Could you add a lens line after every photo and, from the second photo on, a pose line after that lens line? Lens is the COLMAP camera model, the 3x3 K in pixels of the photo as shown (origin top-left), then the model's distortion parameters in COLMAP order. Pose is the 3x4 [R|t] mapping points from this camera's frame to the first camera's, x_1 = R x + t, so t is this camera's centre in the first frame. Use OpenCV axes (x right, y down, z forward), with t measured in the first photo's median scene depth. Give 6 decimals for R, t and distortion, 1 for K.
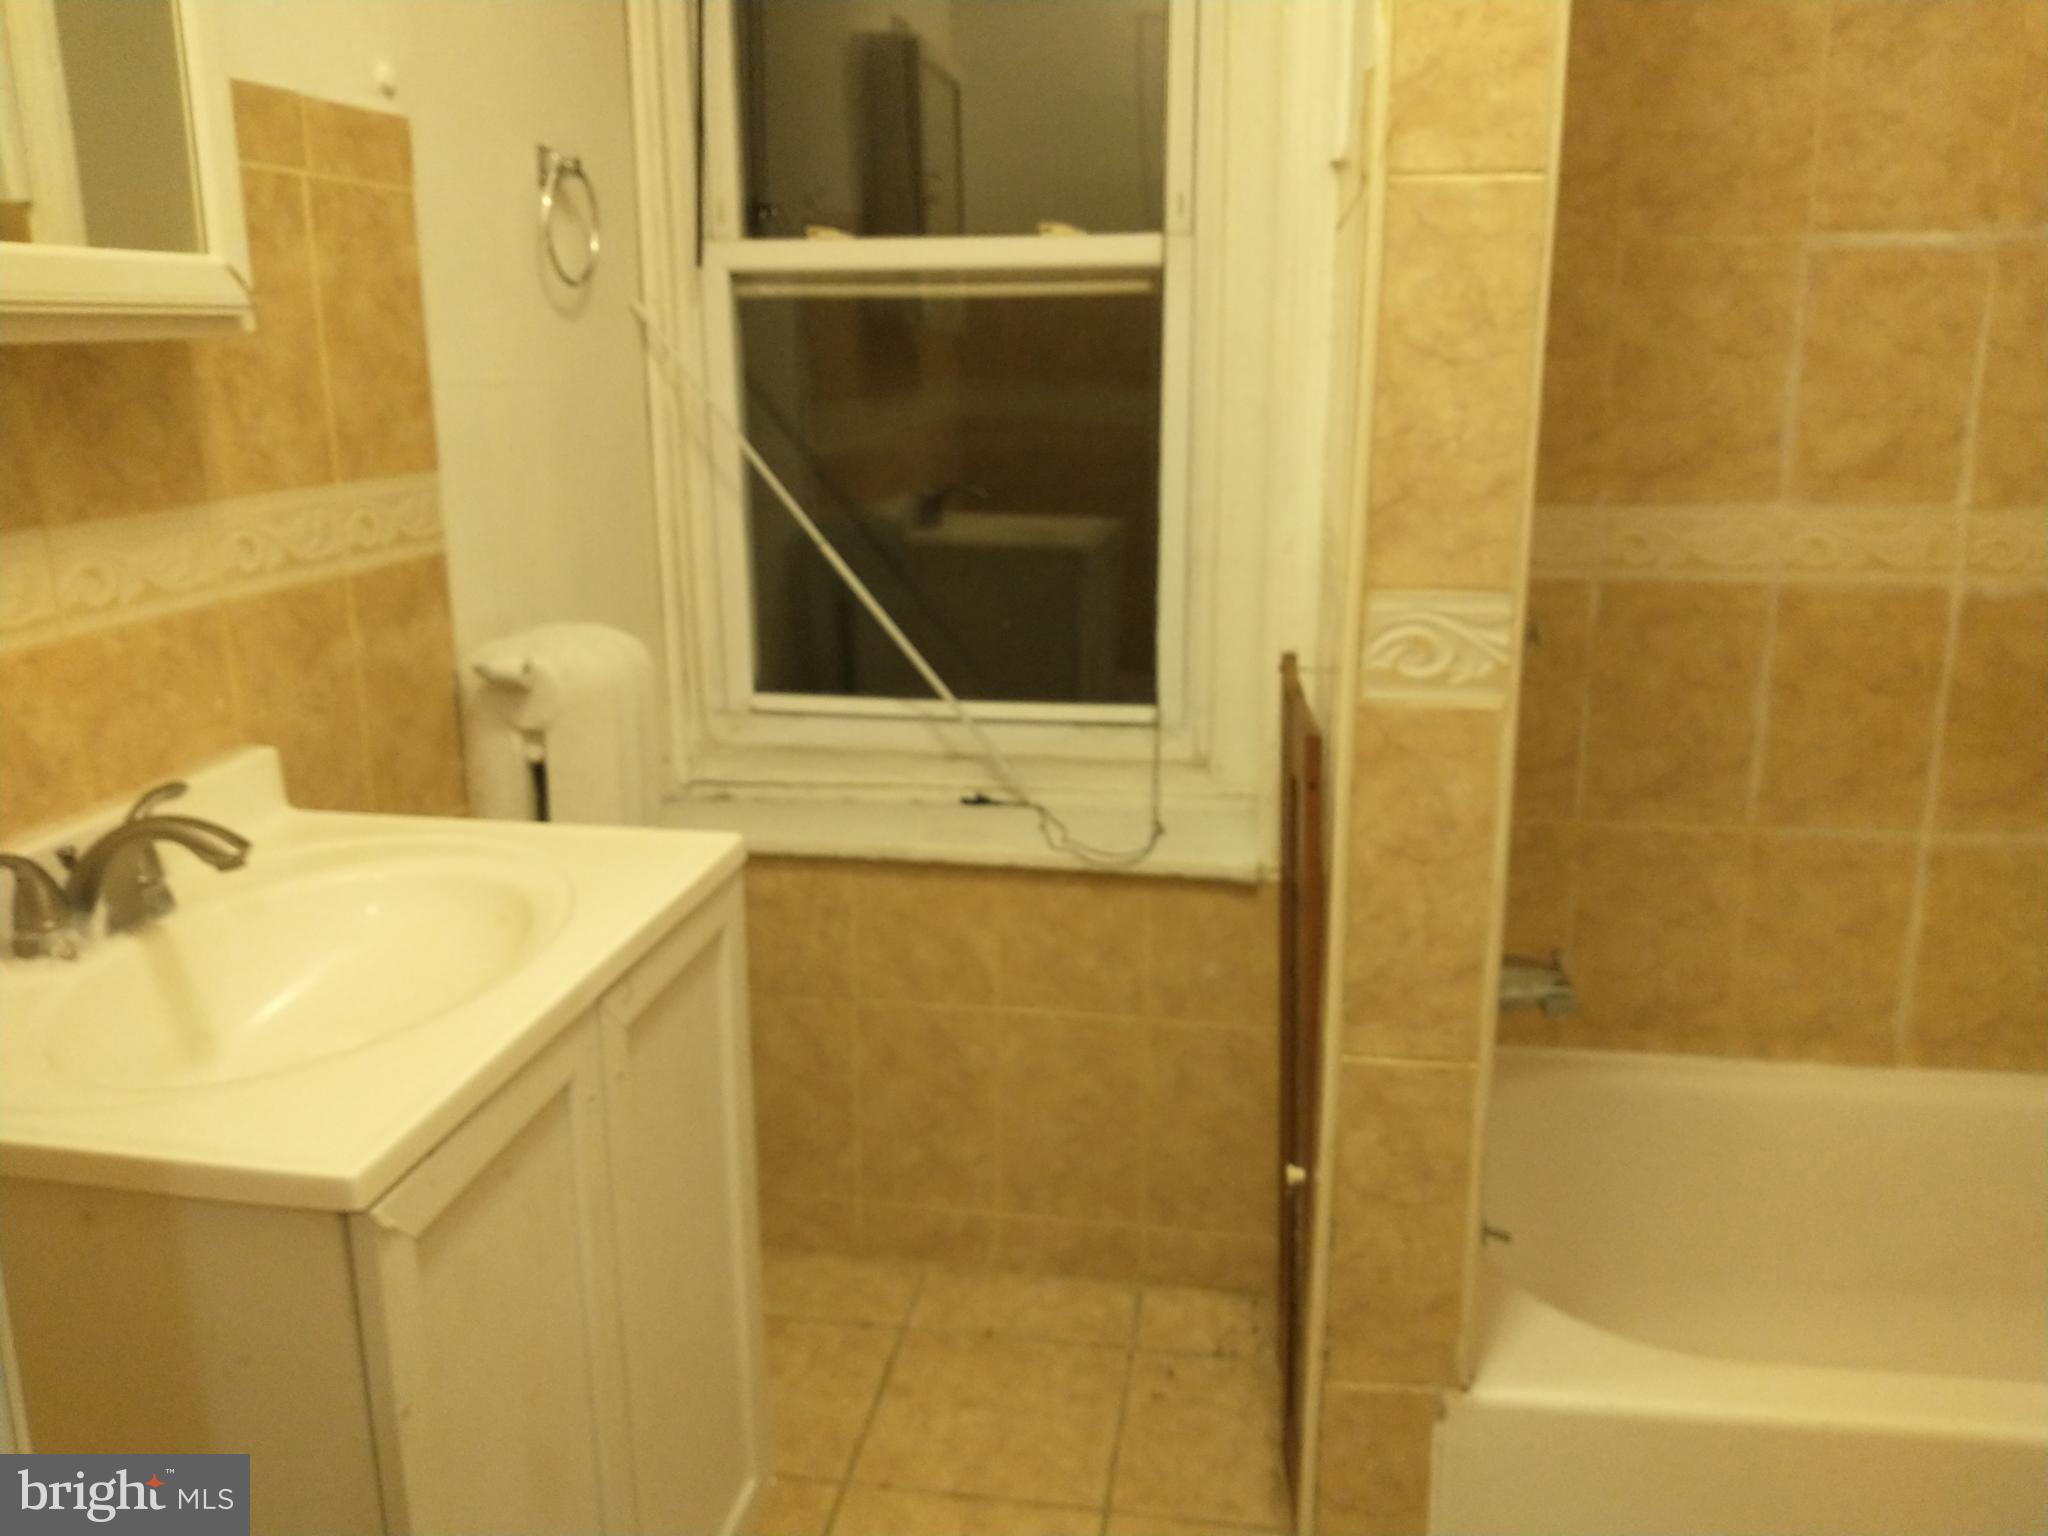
lens RADIAL K [[1665.9, 0, 1024.0], [0, 1665.9, 768.0], [0, 0, 1]] dist [0.040458, -0.117557]
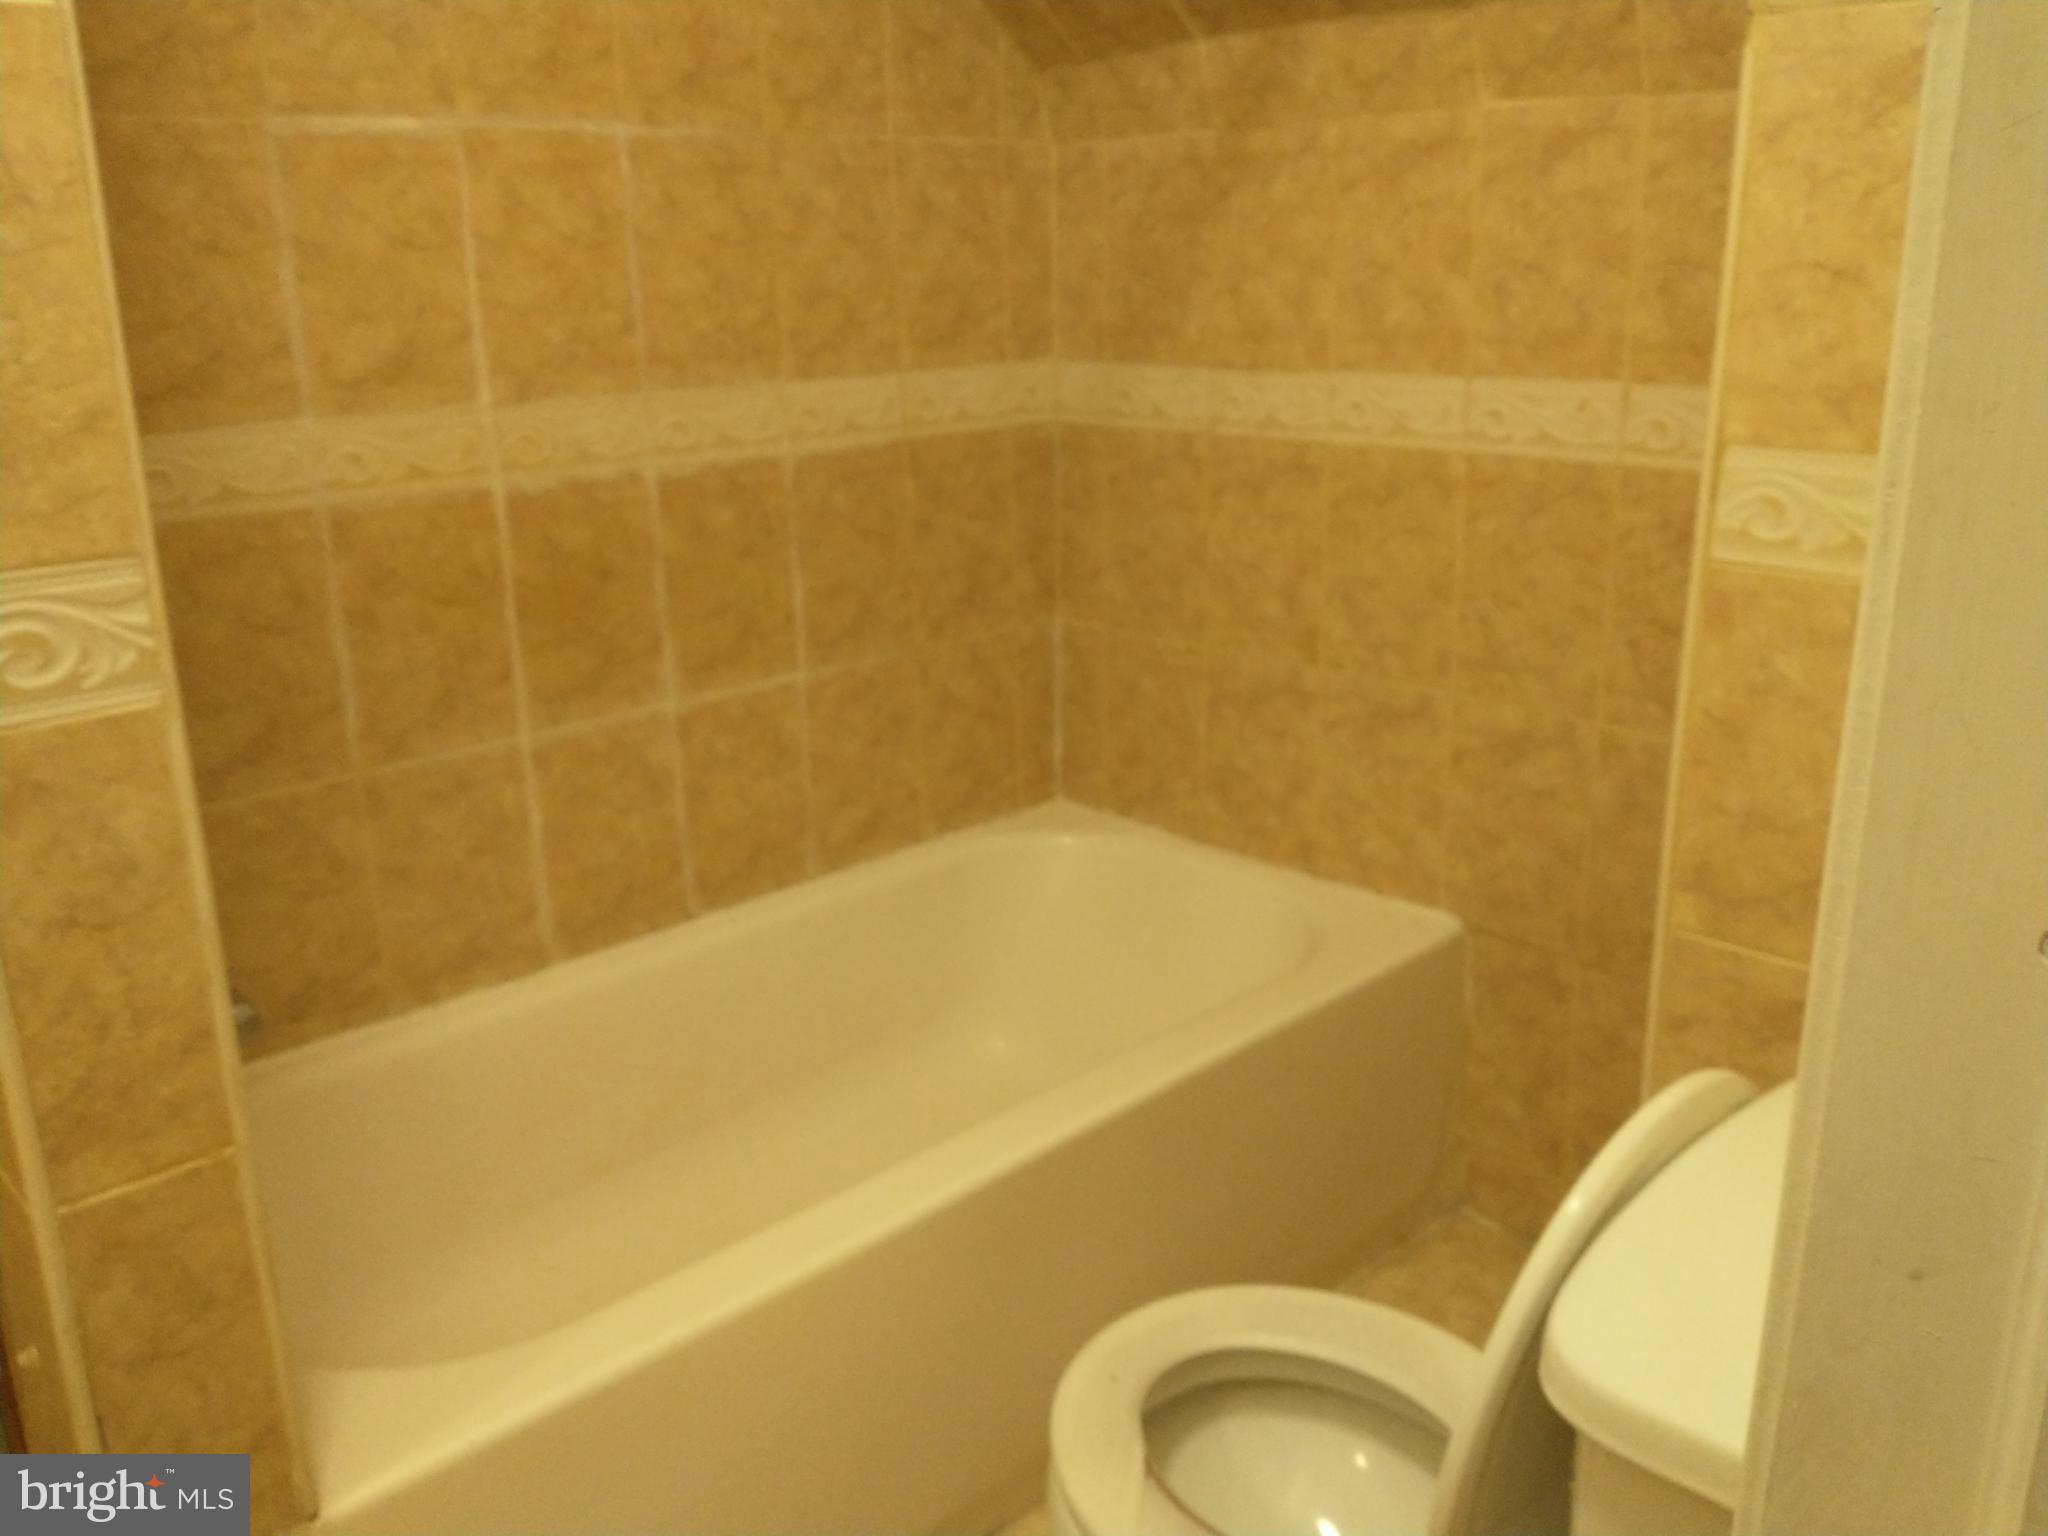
lens RADIAL K [[1665.9, 0, 1024.0], [0, 1665.9, 768.0], [0, 0, 1]] dist [0.040458, -0.117557]
pose [[0.607889, -0.239690, 0.756981, -0.043450], [0.204033, 0.968491, 0.142814, -0.025318], [-0.767360, 0.067634, 0.637640, 0.139726]]
